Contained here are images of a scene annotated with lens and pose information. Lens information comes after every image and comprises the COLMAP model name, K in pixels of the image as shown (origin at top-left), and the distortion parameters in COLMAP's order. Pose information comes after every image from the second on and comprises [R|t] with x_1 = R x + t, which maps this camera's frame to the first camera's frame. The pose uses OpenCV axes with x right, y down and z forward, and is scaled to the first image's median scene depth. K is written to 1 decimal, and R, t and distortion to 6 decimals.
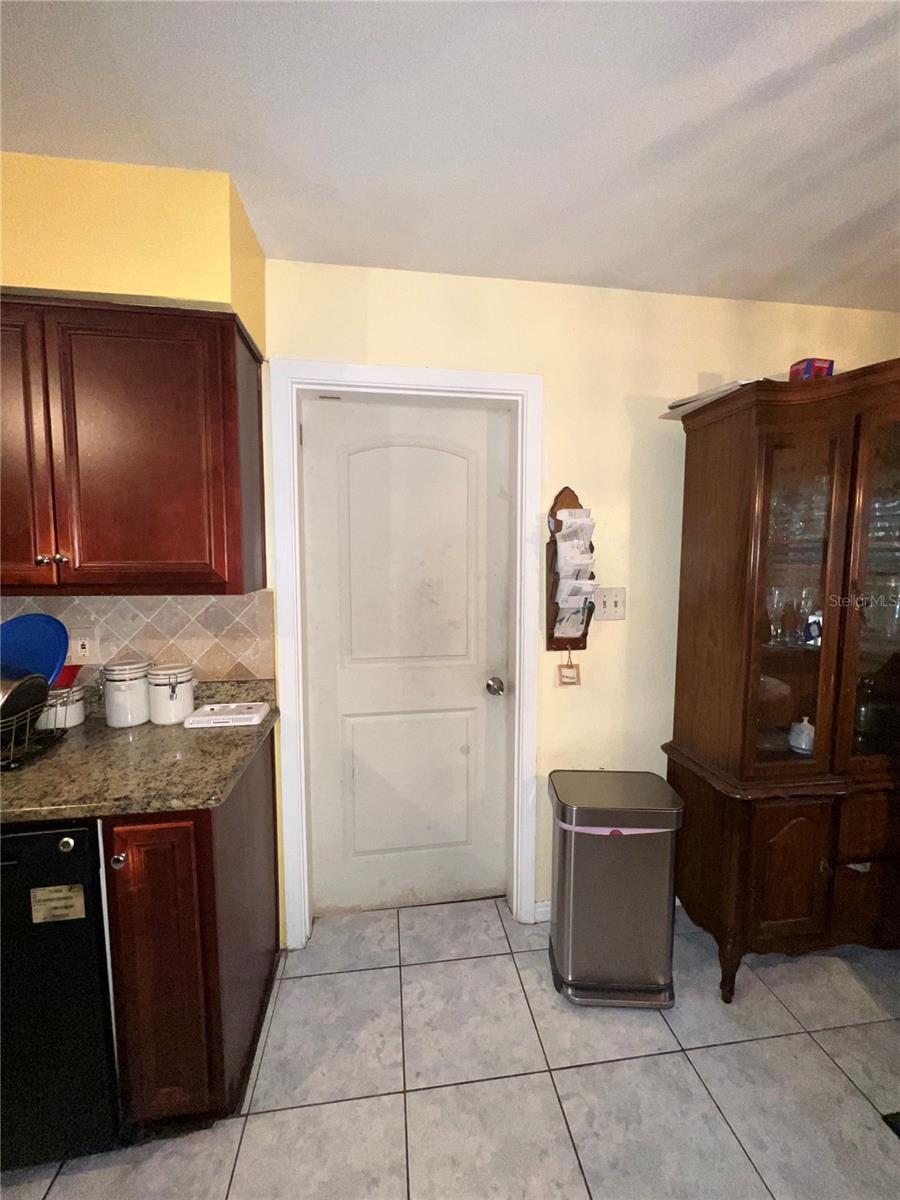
lens RADIAL K [[483.0, 0, 449.9], [0, 483.0, 602.7], [0, 0, 1]] dist [-0.000301, 0.000084]
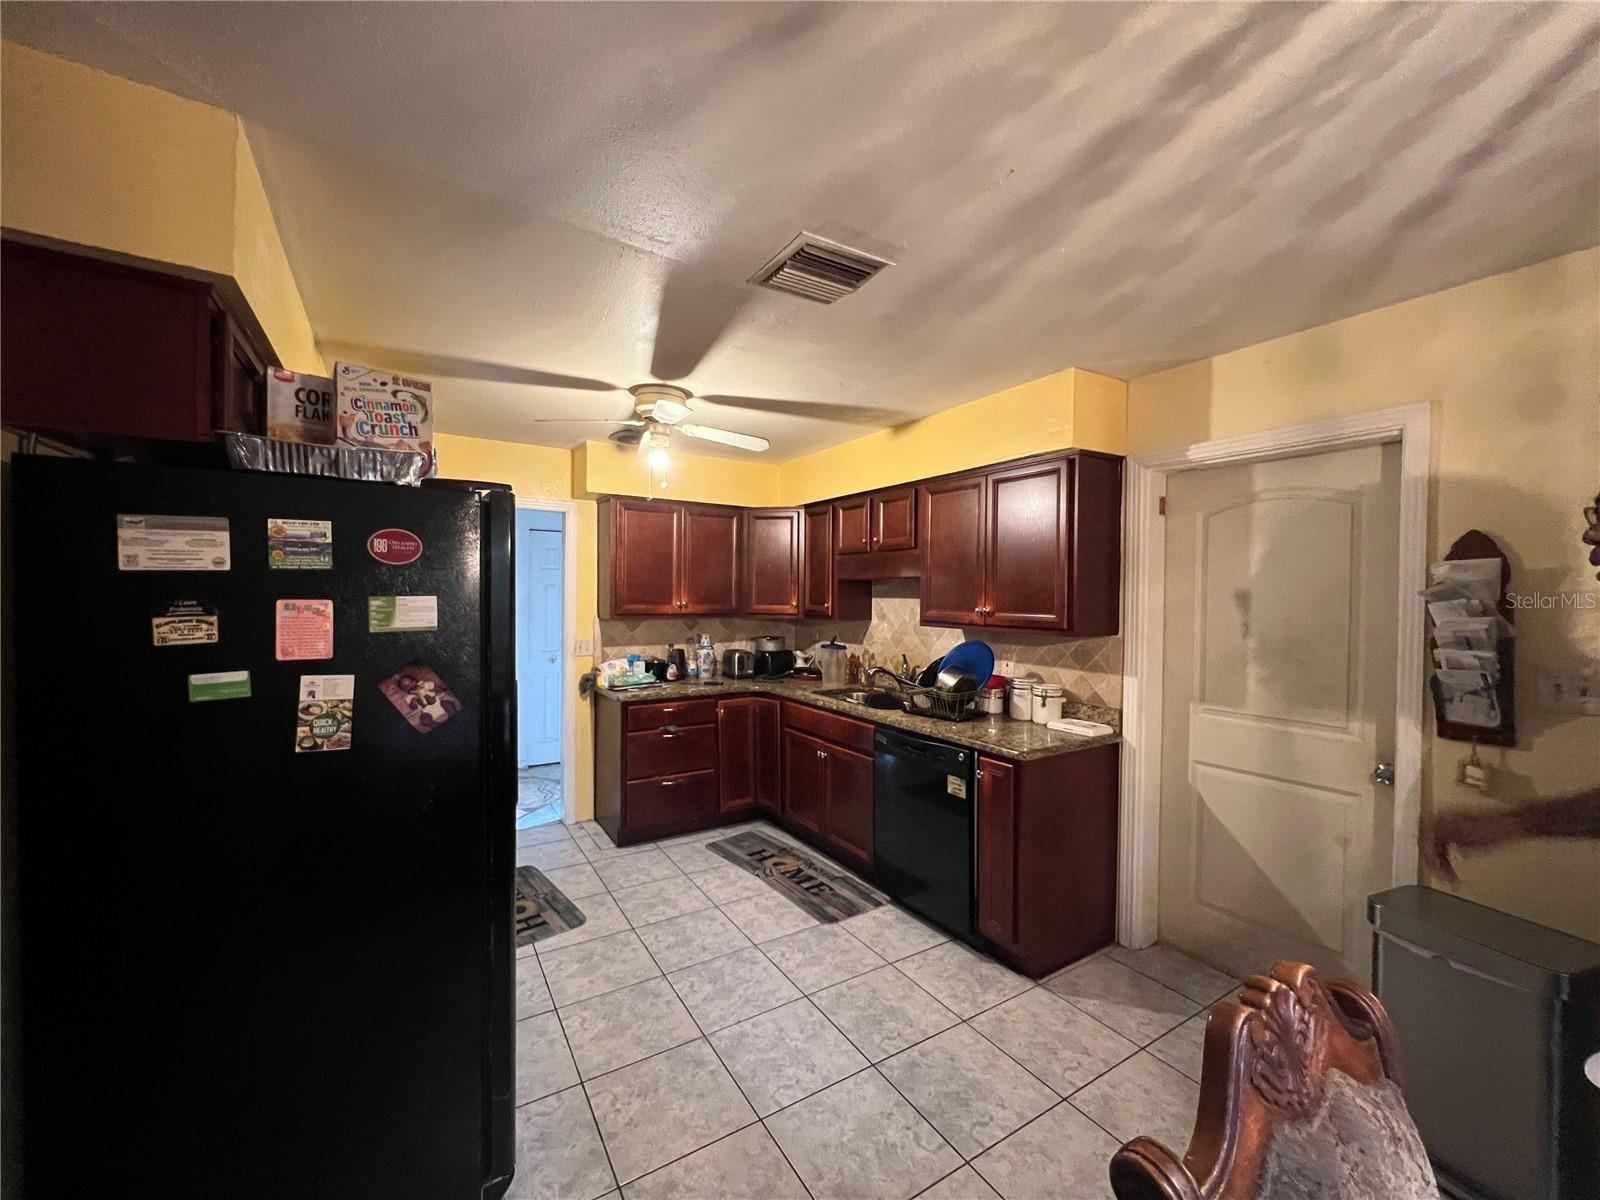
lens RADIAL K [[644.0, 0, 802.3], [0, 644.0, 601.5], [0, 0, 1]] dist [-0.000301, 0.000084]
pose [[0.405500, 0.015181, -0.913969, 1.149193], [-0.084499, 0.996203, -0.020942, -0.018699], [0.910181, 0.085721, 0.405243, -0.610140]]
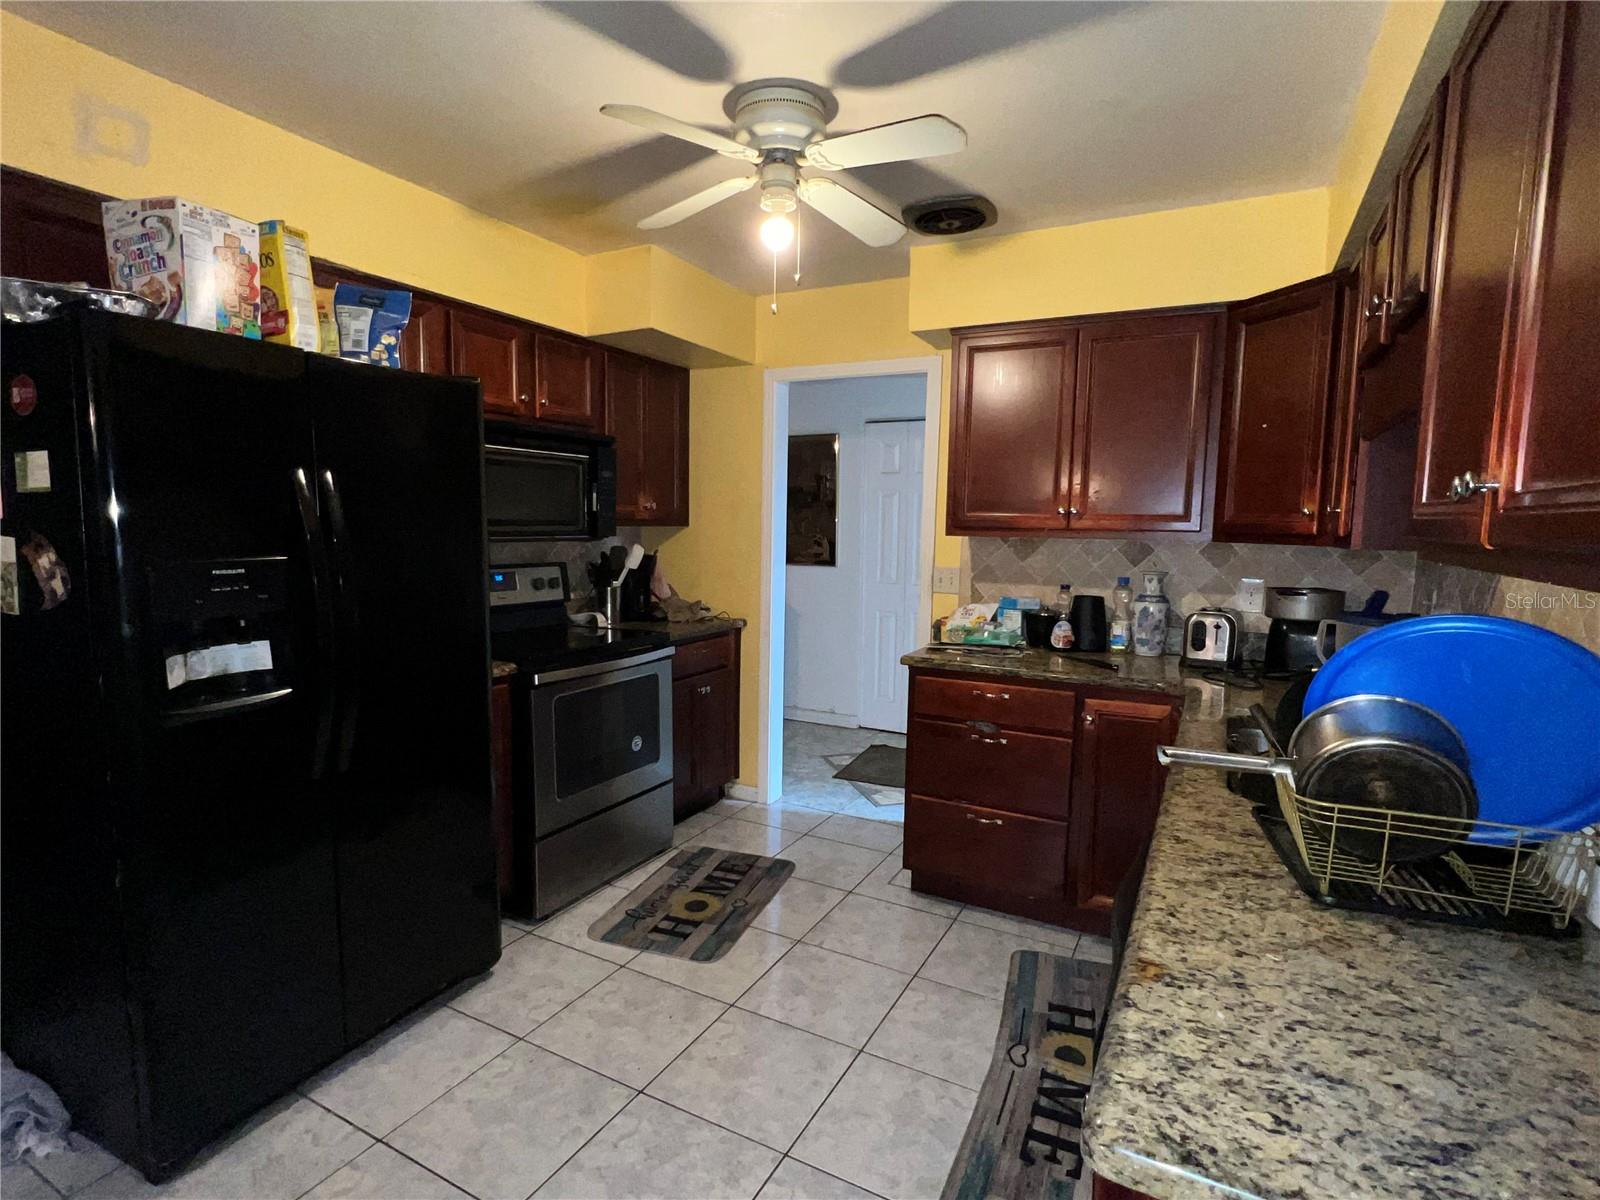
lens RADIAL K [[806.7, 0, 798.9], [0, 806.7, 603.7], [0, 0, 1]] dist [-0.008304, 0.002858]
pose [[-0.590359, 0.073335, -0.803802, 0.078016], [-0.083123, 0.985045, 0.150921, -0.048619], [0.802849, 0.155911, -0.575434, 1.005756]]
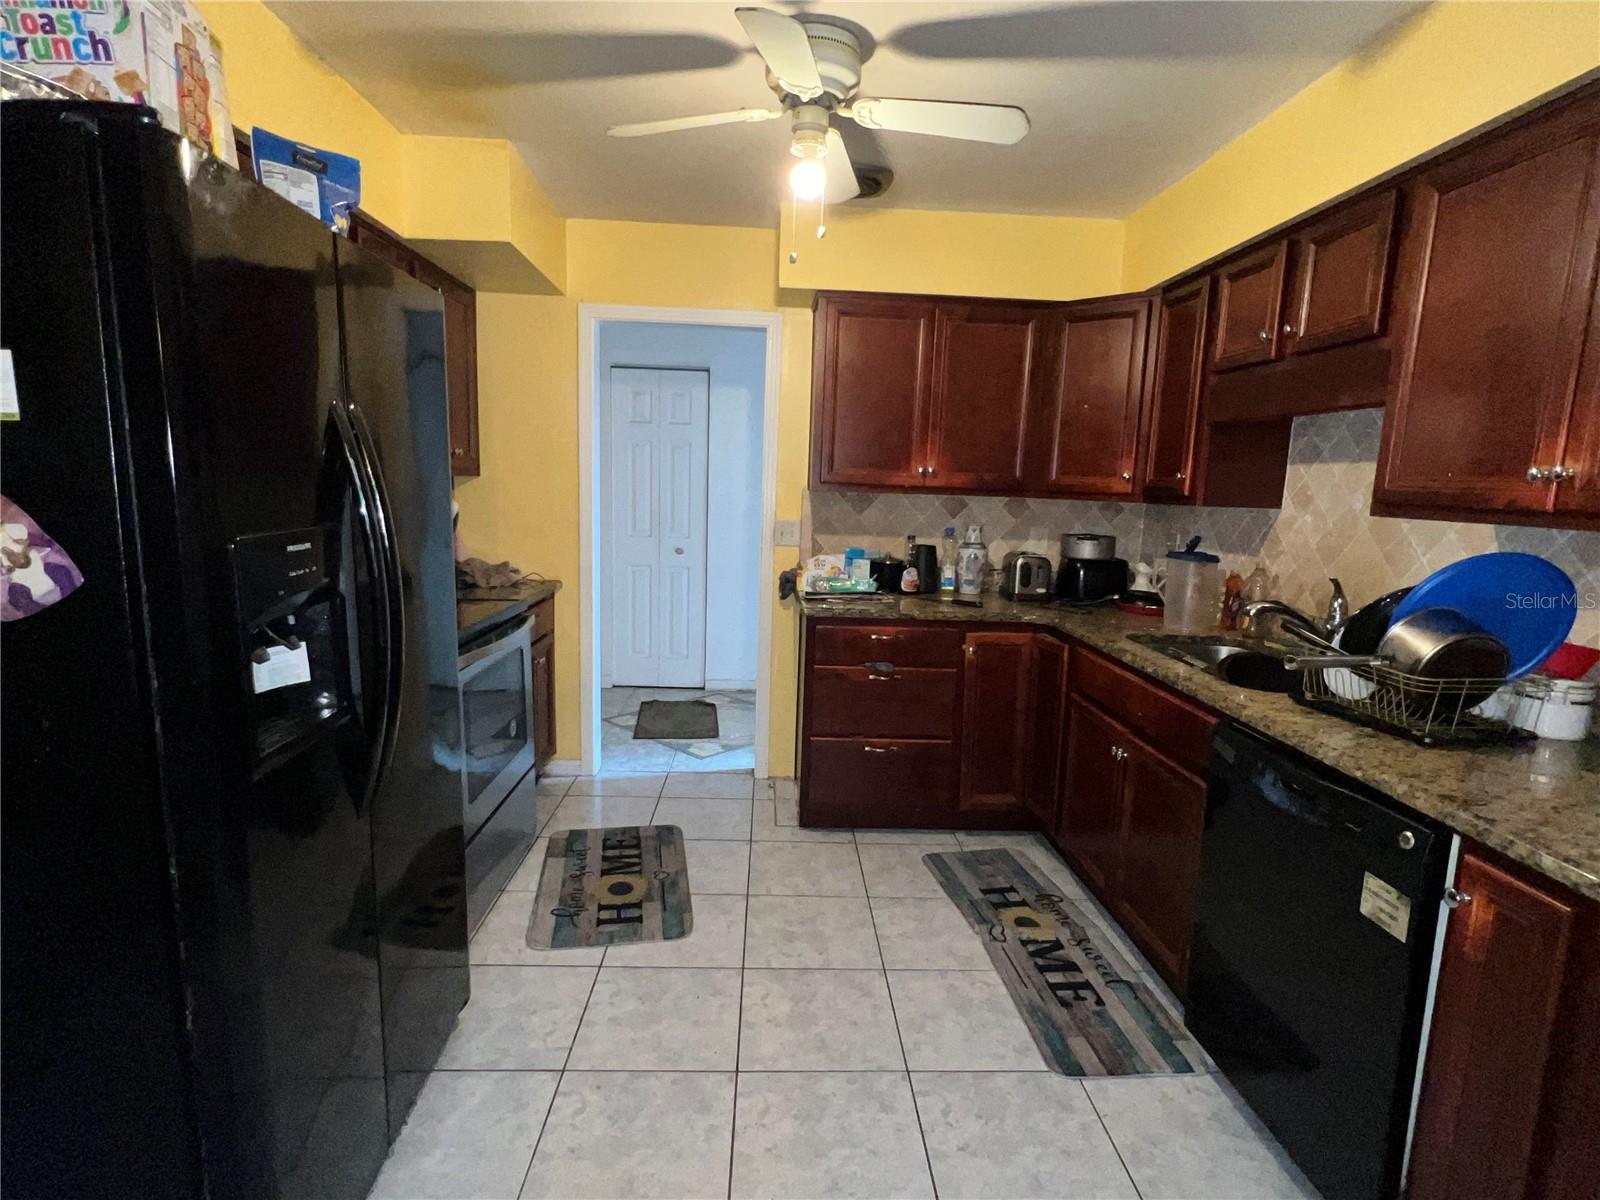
lens RADIAL K [[806.7, 0, 798.9], [0, 806.7, 605.3], [0, 0, 1]] dist [-0.008304, 0.002858]
pose [[-0.102406, 0.150034, -0.983363, 0.441338], [-0.115397, 0.980094, 0.161552, 0.032149], [0.988027, 0.130021, -0.083054, 0.082568]]
